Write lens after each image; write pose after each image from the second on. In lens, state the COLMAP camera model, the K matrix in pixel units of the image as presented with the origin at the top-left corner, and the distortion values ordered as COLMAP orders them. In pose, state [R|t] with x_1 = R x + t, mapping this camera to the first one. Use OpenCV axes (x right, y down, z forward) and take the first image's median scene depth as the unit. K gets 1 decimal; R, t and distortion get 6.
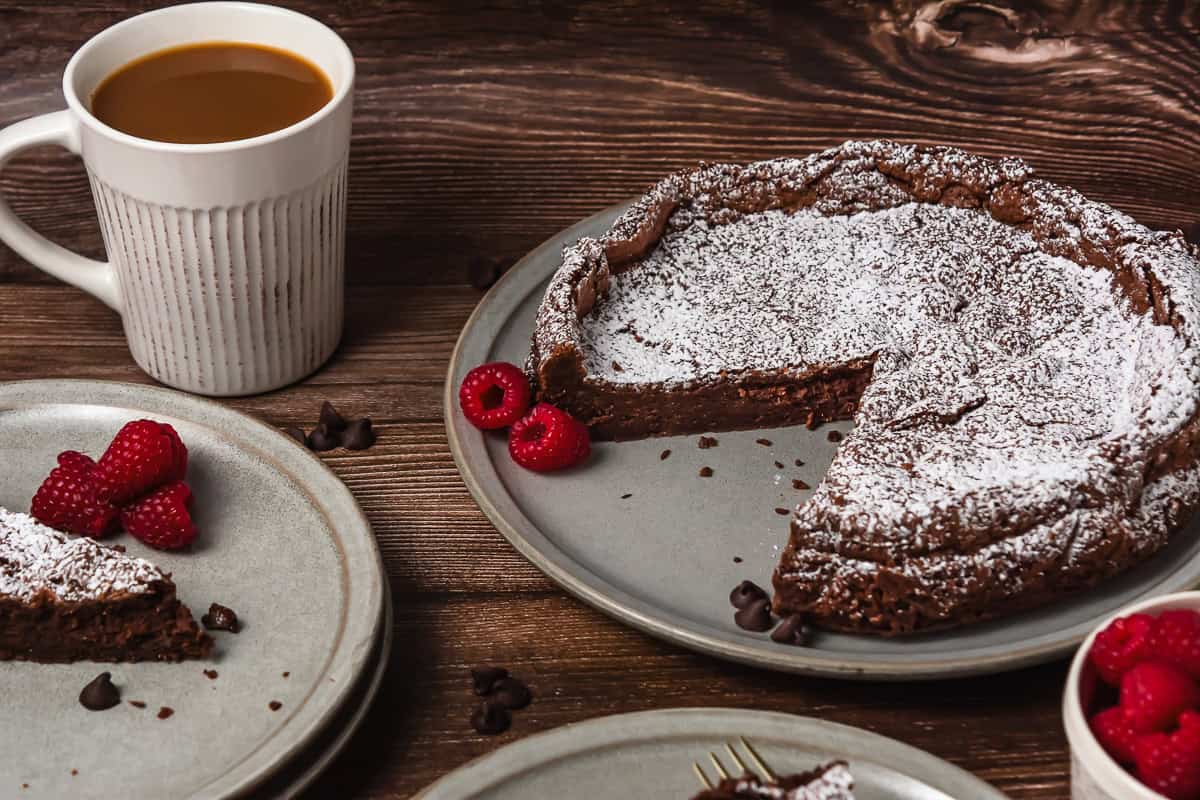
lens RADIAL K [[2709.0, 0, 600.0], [0, 2709.0, 400.0], [0, 0, 1]] dist [0.079447, 0.019932]
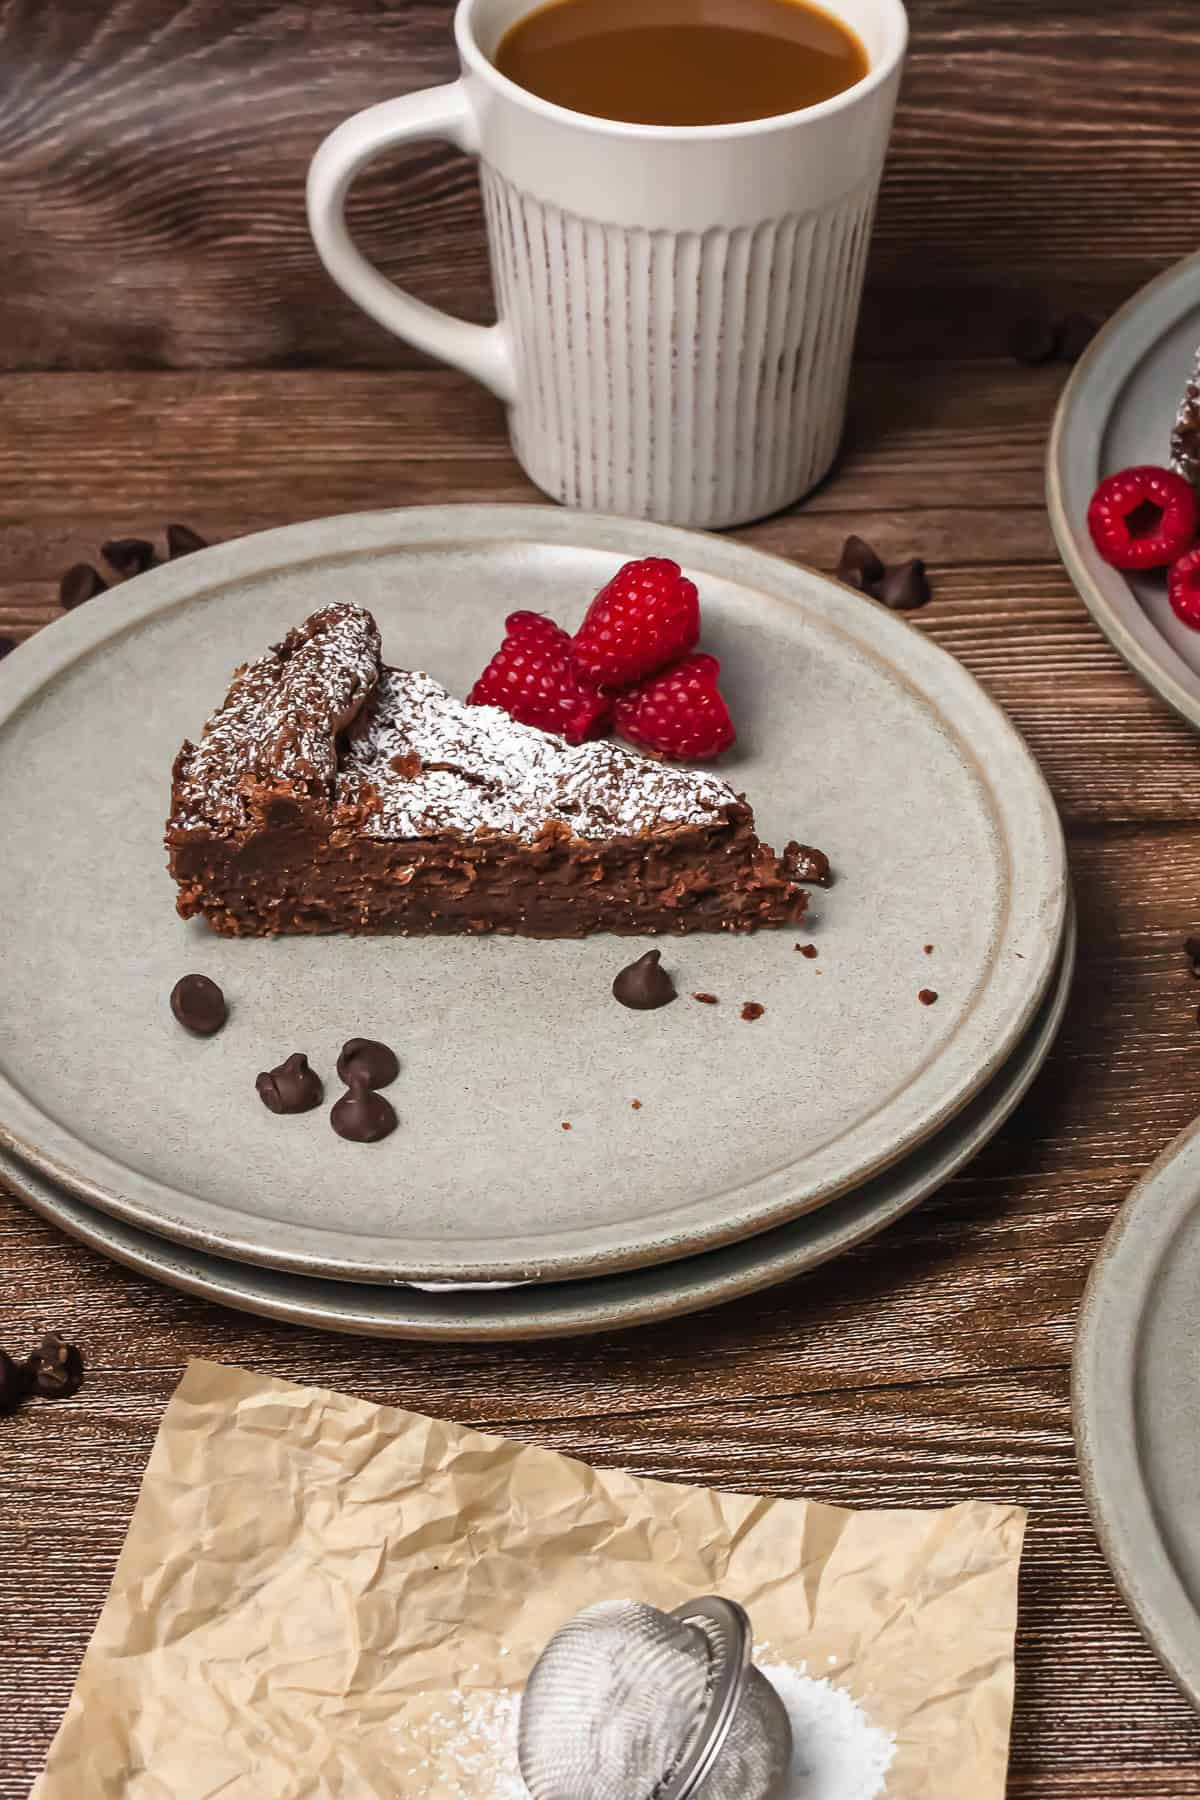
lens RADIAL K [[3740.0, 0, 600.0], [0, 3740.0, 900.0], [0, 0, 1]] dist [-0.017818, 0.044856]
pose [[0.999629, -0.019168, 0.019327, -0.199218], [0.017648, 0.996951, 0.076006, 0.020366], [-0.020725, -0.075637, 0.996920, 0.119204]]
